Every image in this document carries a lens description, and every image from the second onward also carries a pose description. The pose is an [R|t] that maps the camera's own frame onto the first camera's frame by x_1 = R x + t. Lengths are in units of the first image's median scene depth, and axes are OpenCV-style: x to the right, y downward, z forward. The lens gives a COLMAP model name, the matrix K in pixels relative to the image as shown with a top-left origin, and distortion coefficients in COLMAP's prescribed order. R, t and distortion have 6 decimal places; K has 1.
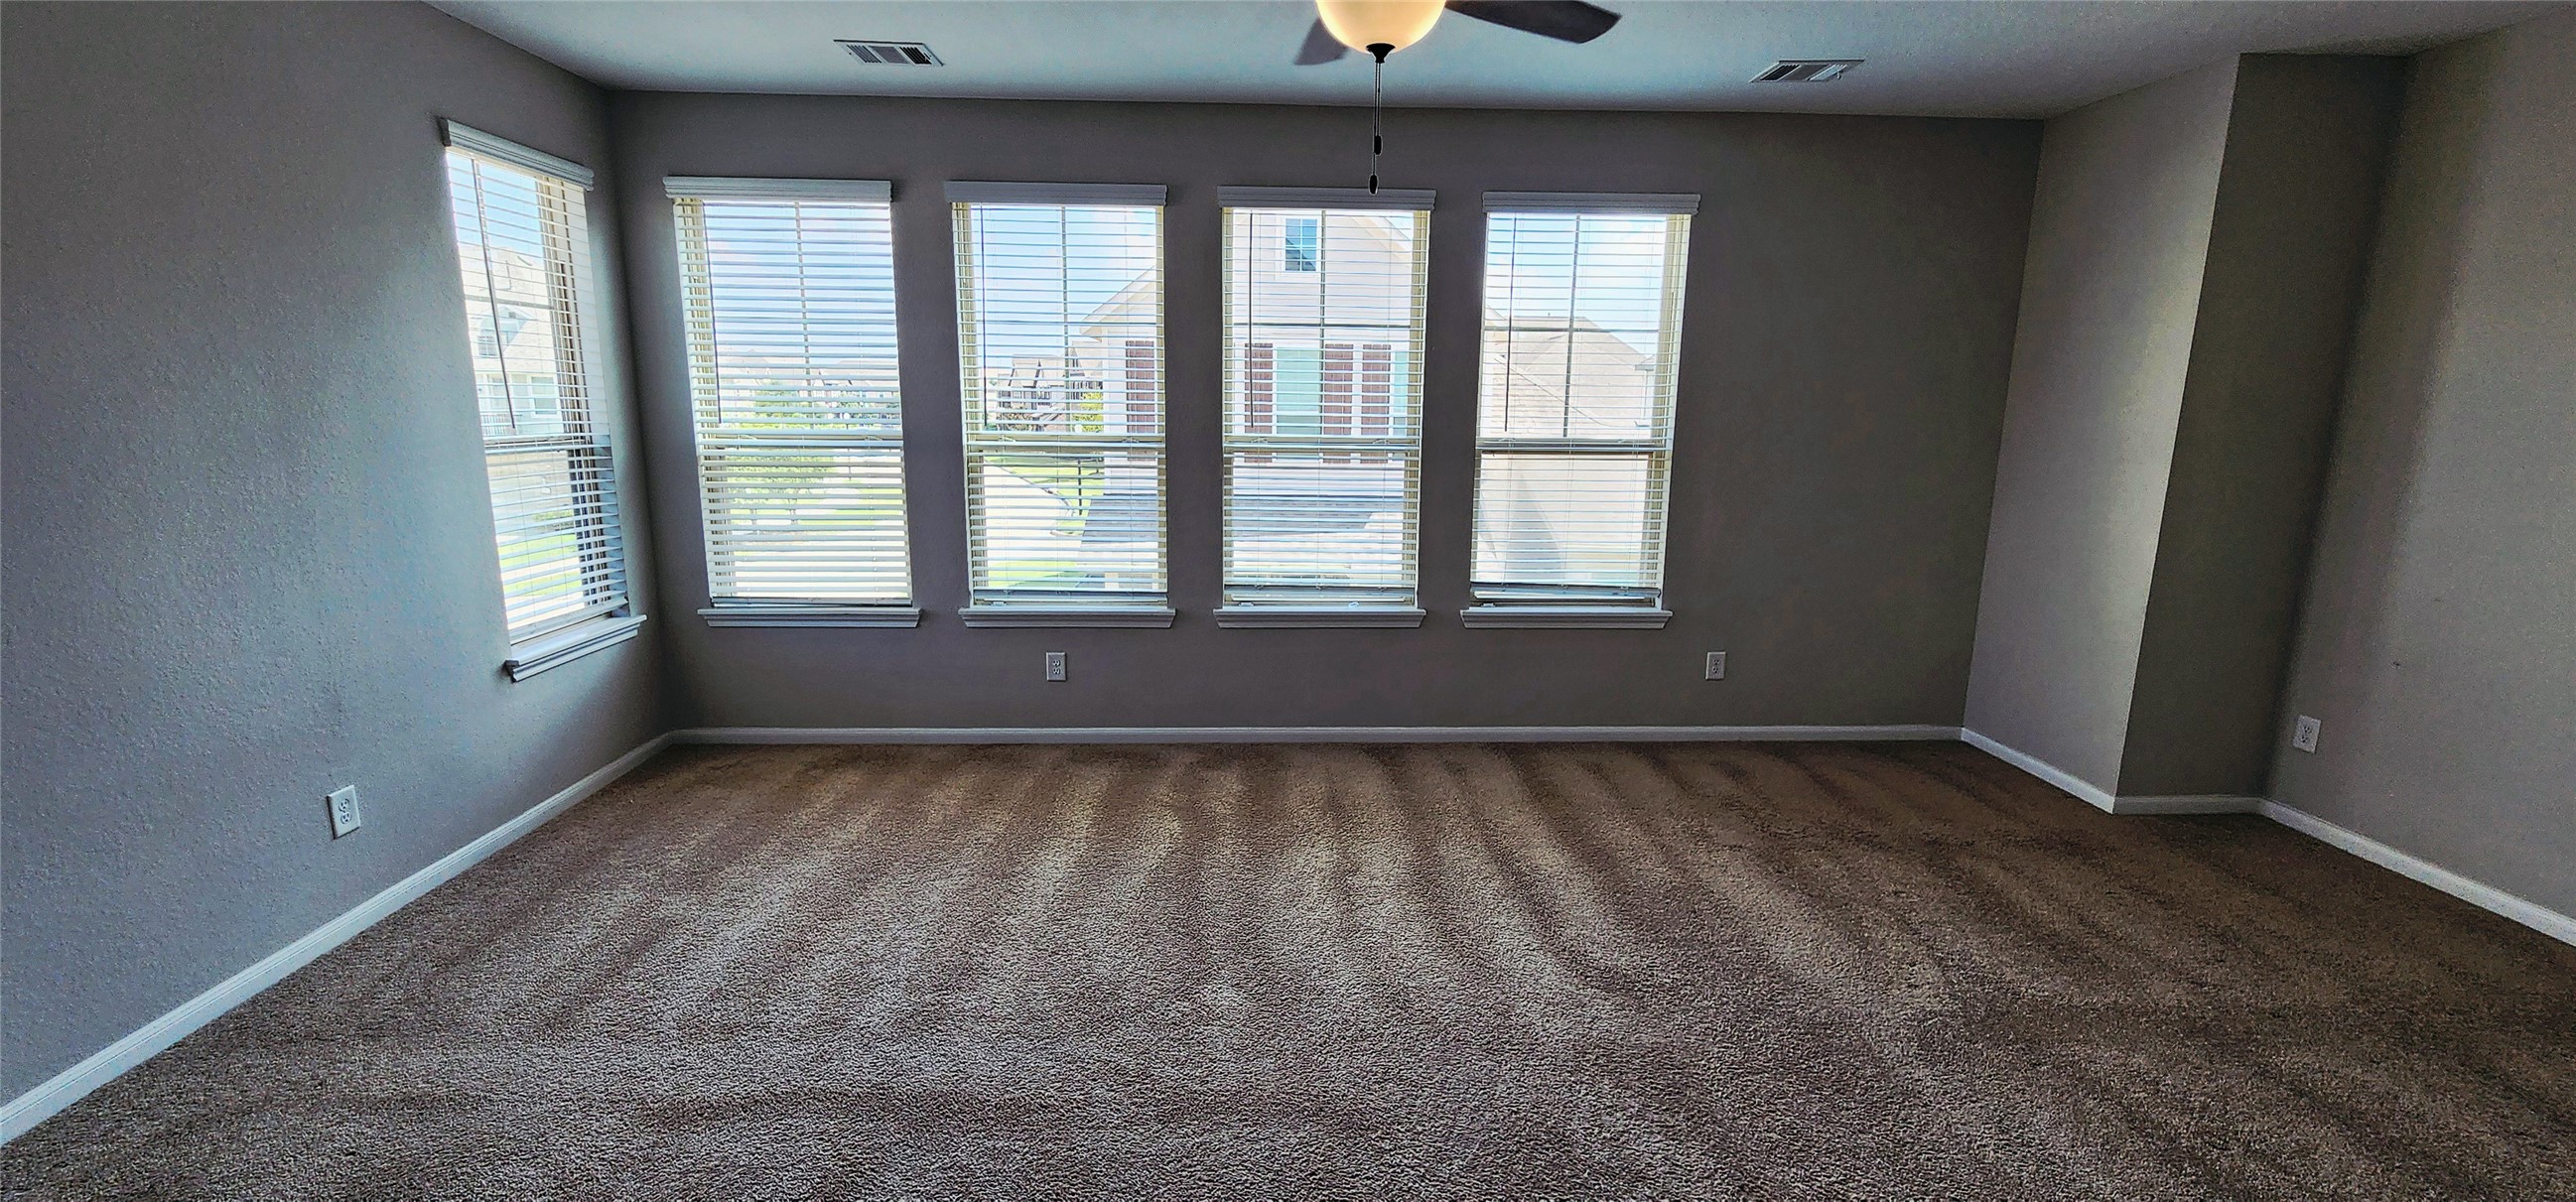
lens RADIAL K [[1054.2, 0, 1288.0], [0, 1054.2, 601.0], [0, 0, 1]] dist [-0.001496, -0.000207]
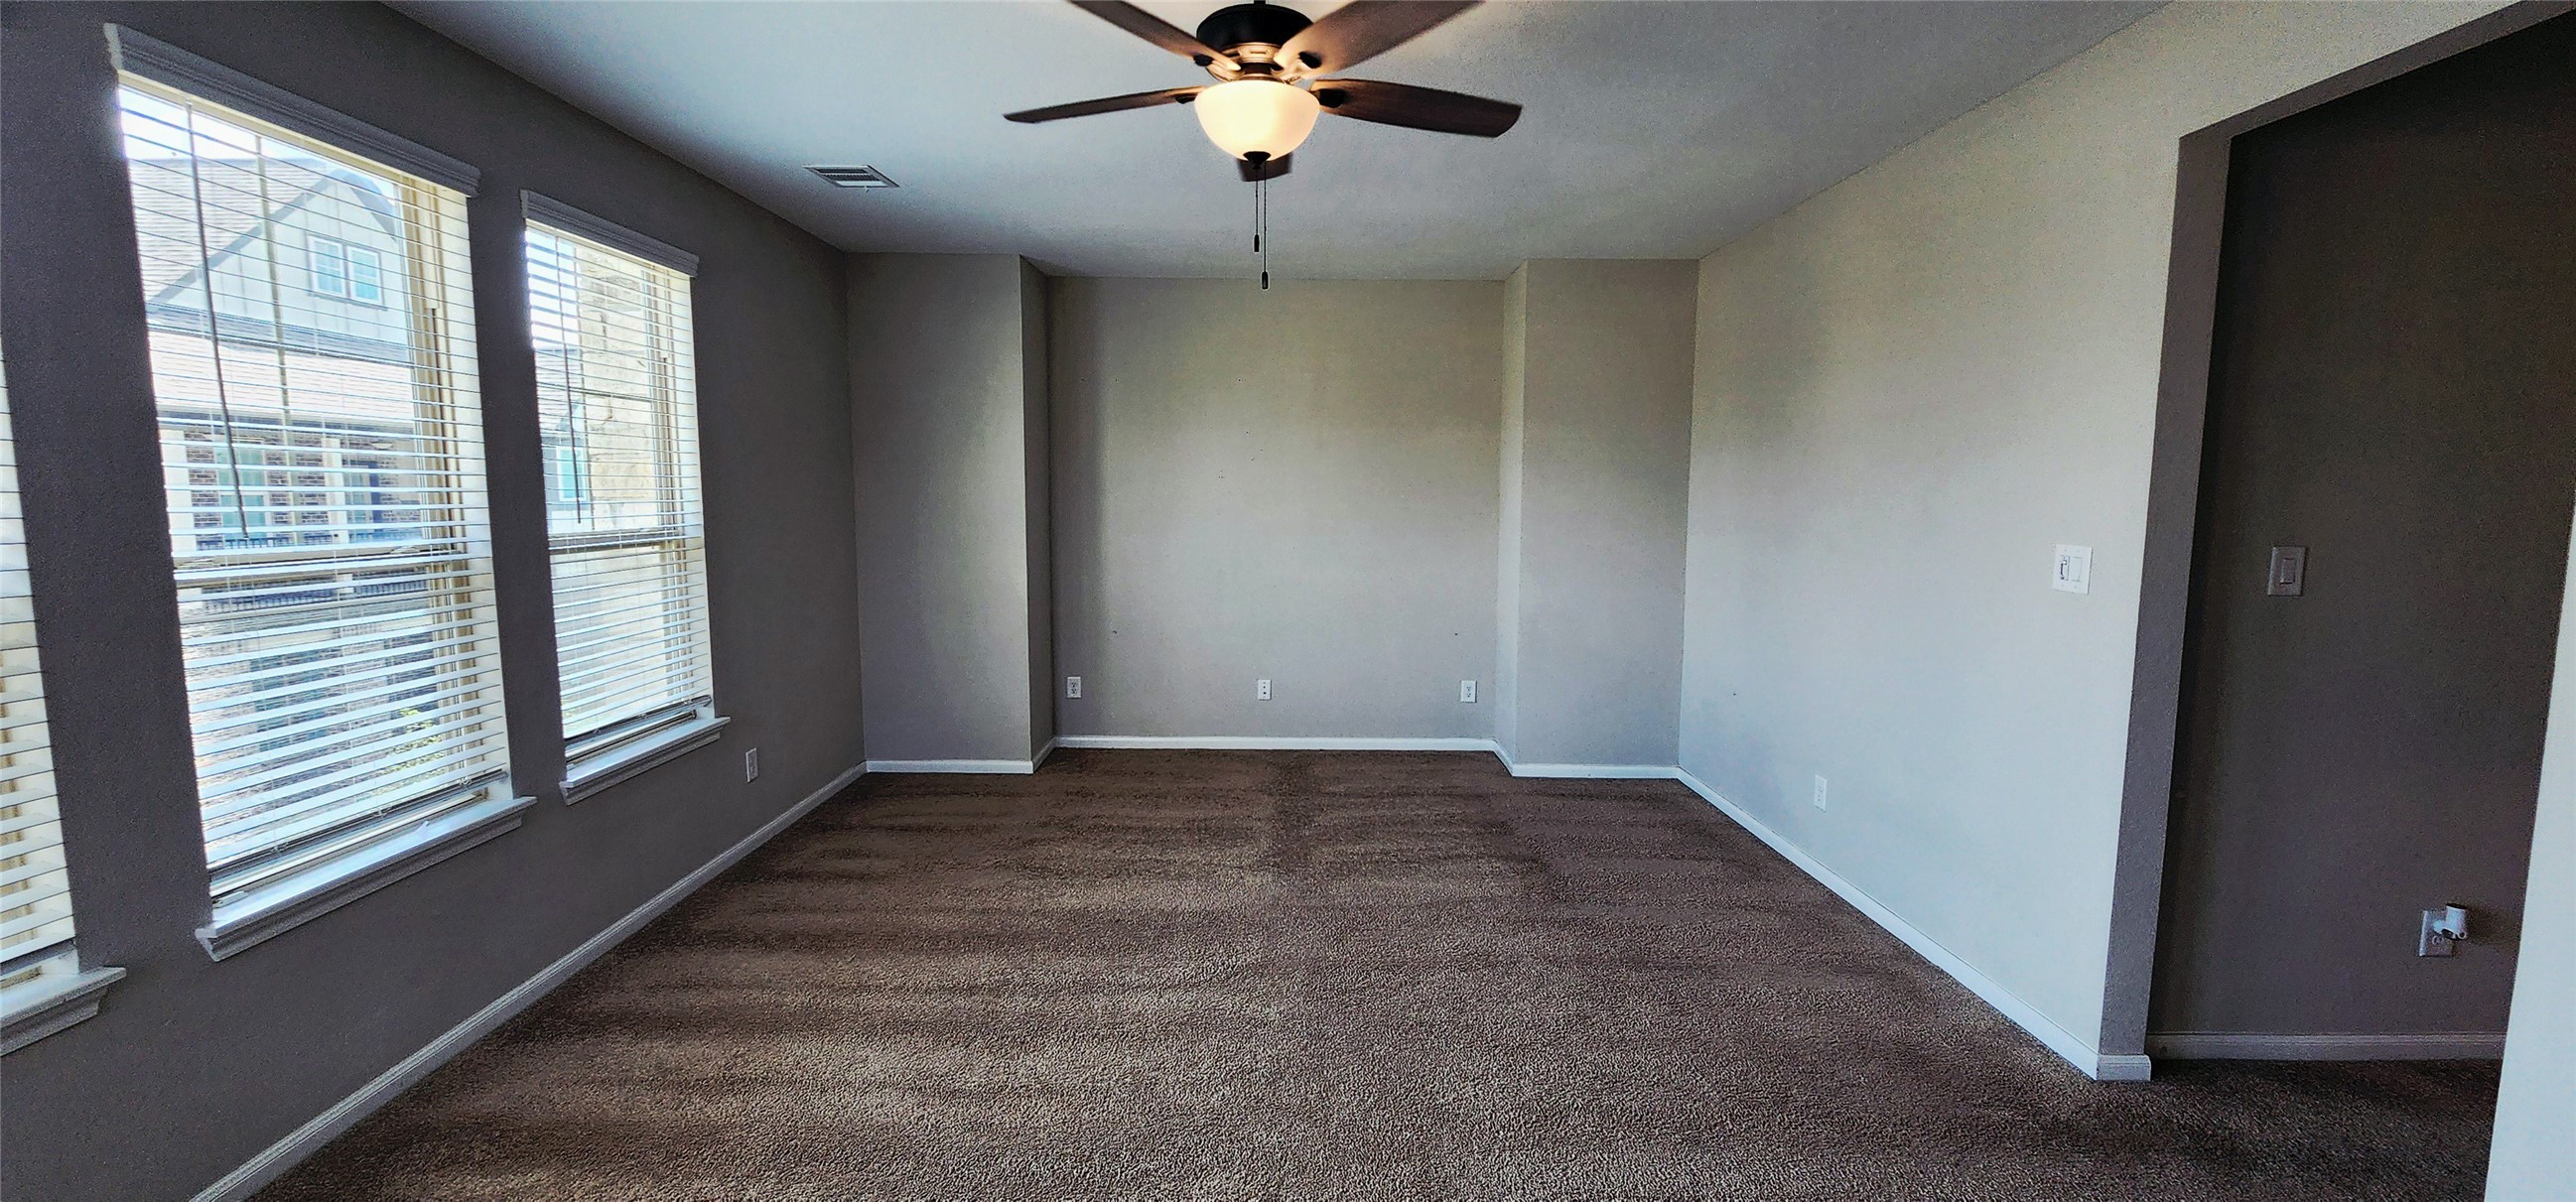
lens RADIAL K [[1054.2, 0, 1288.0], [0, 1054.2, 601.0], [0, 0, 1]] dist [-0.001496, -0.000207]
pose [[0.030313, -0.115343, 0.992863, -0.524058], [0.183502, 0.977079, 0.107907, -0.101106], [-0.982552, 0.178921, 0.050783, 0.507112]]
